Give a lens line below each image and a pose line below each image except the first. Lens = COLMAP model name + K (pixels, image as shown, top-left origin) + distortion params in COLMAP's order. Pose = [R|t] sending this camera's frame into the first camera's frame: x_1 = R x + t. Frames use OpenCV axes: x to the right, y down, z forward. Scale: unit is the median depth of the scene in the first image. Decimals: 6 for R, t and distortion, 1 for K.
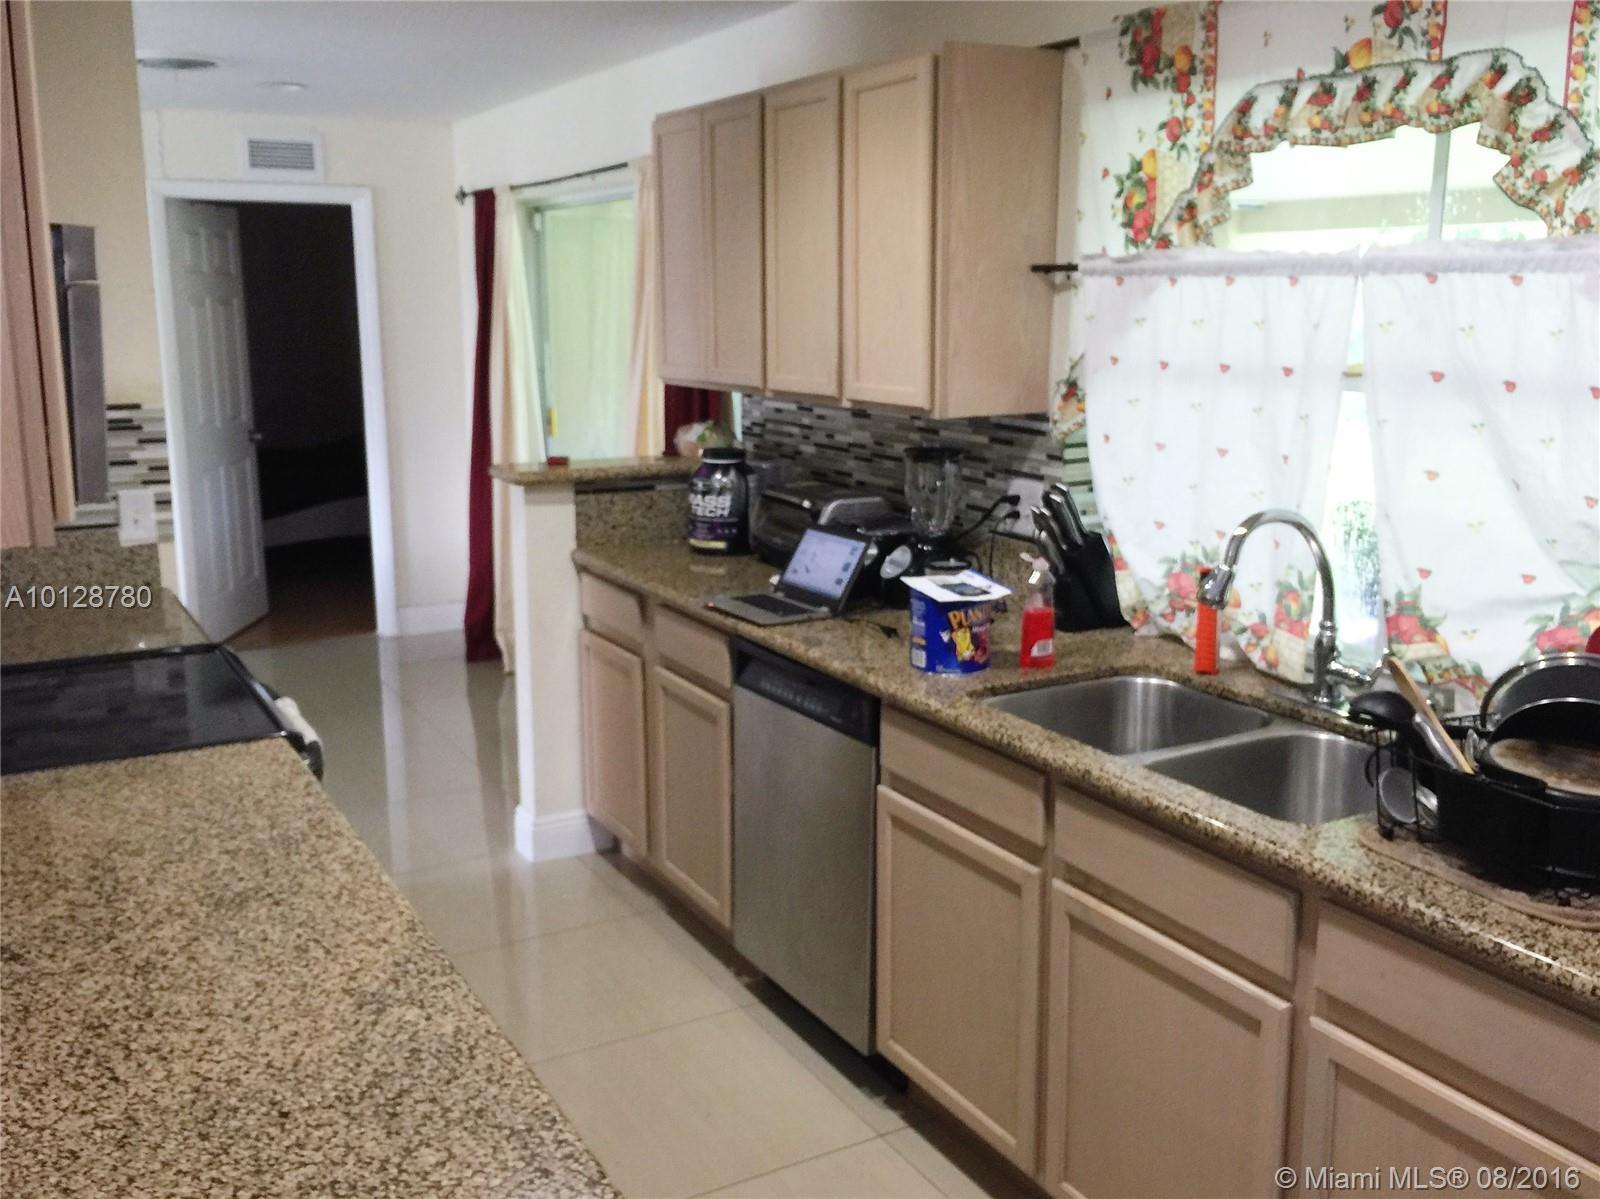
lens RADIAL K [[1443.3, 0, 800.0], [0, 1443.3, 599.5], [0, 0, 1]] dist [-0.002955, -0.024758]
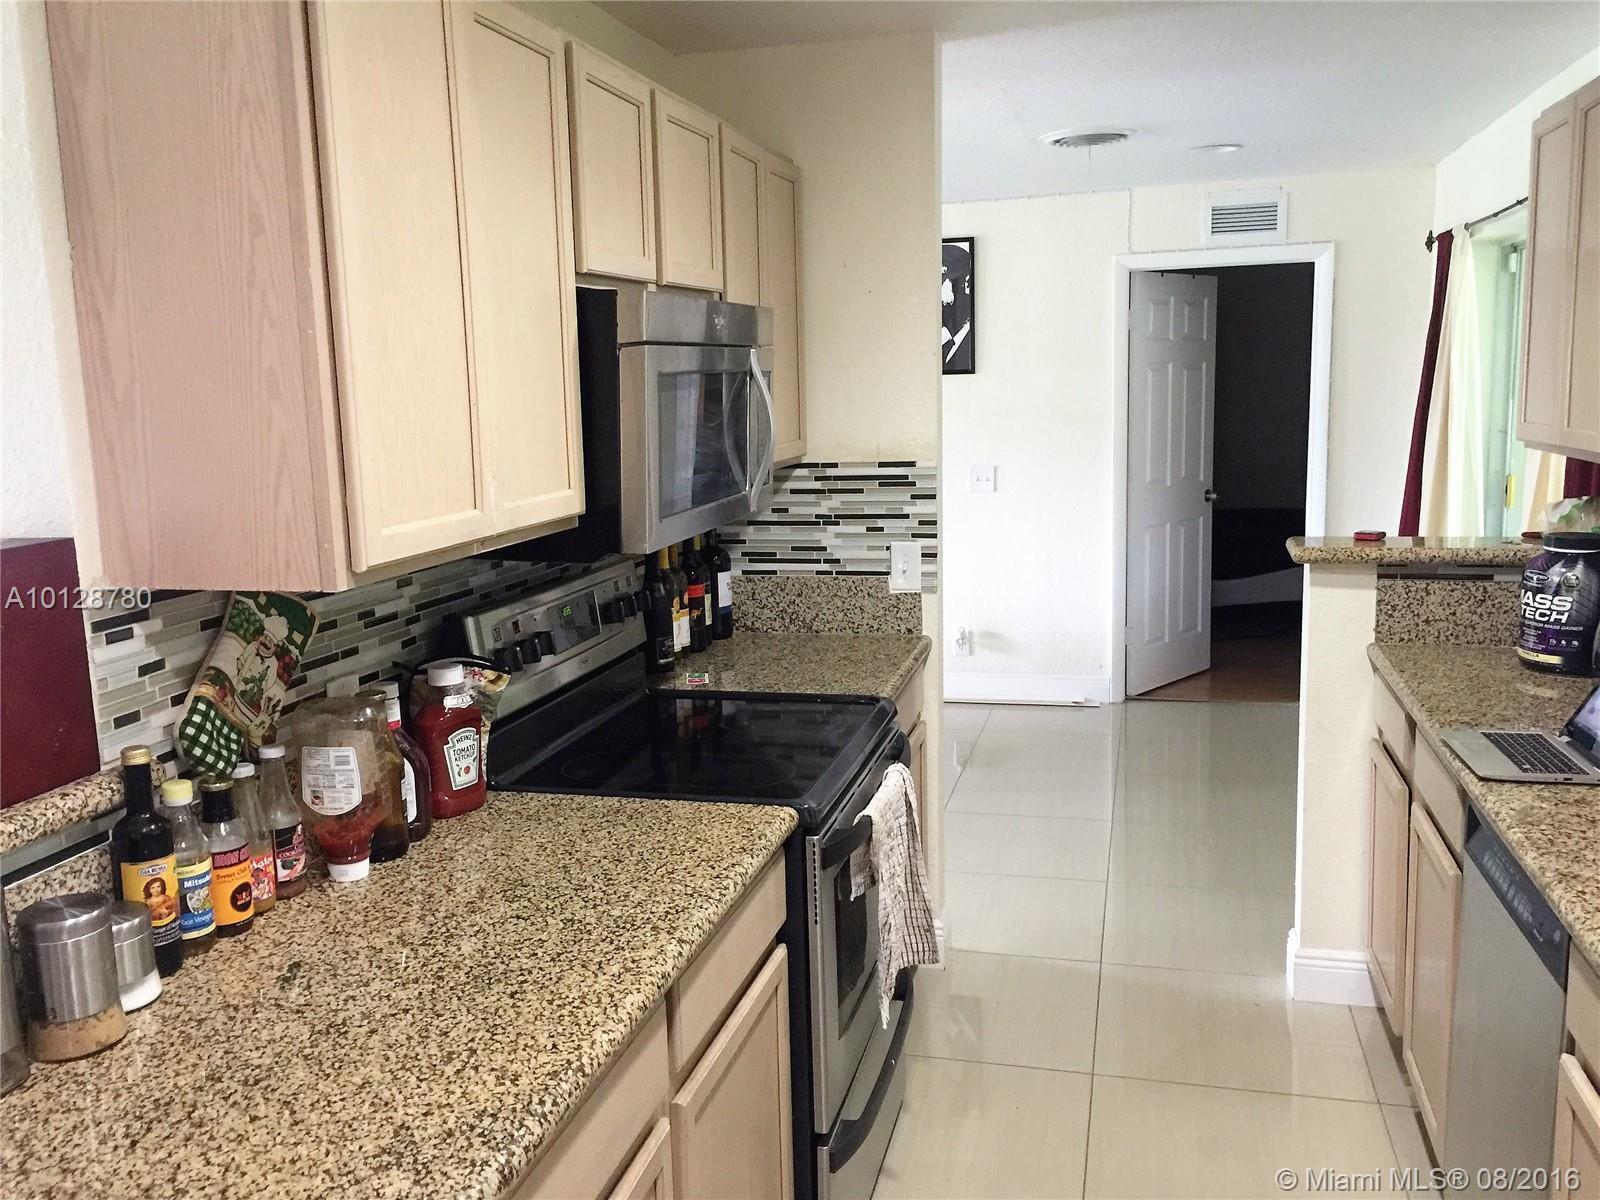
lens RADIAL K [[1337.4, 0, 797.9], [0, 1337.4, 577.7], [0, 0, 1]] dist [0.082113, -0.108415]
pose [[0.714744, 0.078670, -0.694948, 0.154631], [-0.114253, 0.993439, -0.005047, -0.031881], [0.689991, 0.083007, 0.719043, 0.210530]]
